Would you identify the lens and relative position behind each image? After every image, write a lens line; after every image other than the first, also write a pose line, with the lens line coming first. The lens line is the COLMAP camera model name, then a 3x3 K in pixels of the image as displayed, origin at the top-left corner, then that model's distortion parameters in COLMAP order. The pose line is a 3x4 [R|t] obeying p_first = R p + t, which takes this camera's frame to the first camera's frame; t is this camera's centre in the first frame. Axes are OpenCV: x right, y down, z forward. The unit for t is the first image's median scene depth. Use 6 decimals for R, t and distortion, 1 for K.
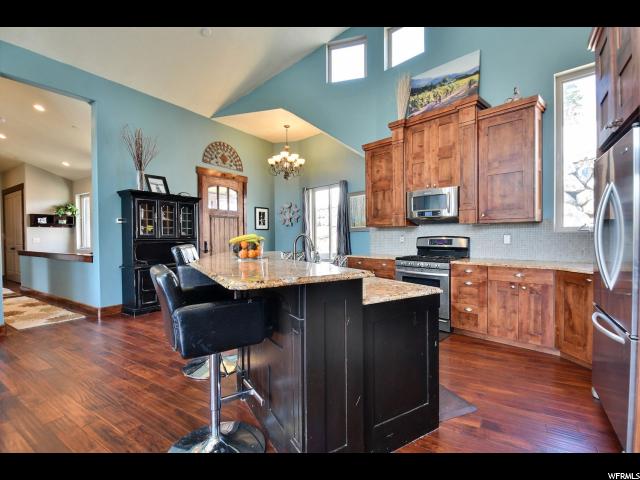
lens RADIAL K [[296.3, 0, 313.0], [0, 296.3, 248.2], [0, 0, 1]] dist [0.000824, -0.015097]
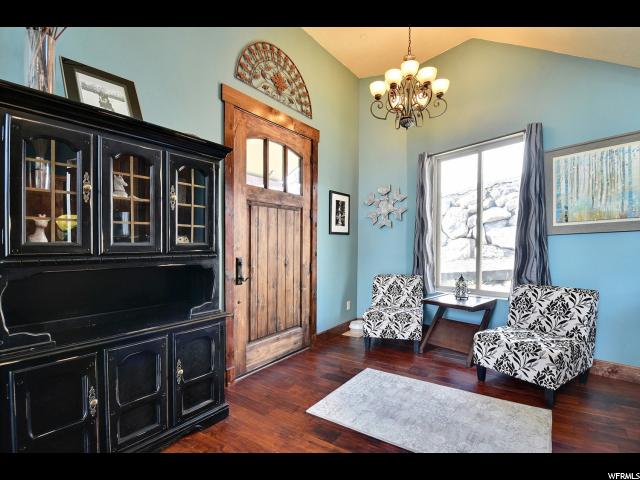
lens RADIAL K [[296.2, 0, 320.0], [0, 296.2, 240.0], [0, 0, 1]] dist [-0.000614, -0.000110]
pose [[0.998369, -0.004805, -0.056888, -0.208167], [0.001496, 0.998312, -0.058064, -0.023684], [0.057070, 0.057884, 0.996691, 0.543373]]
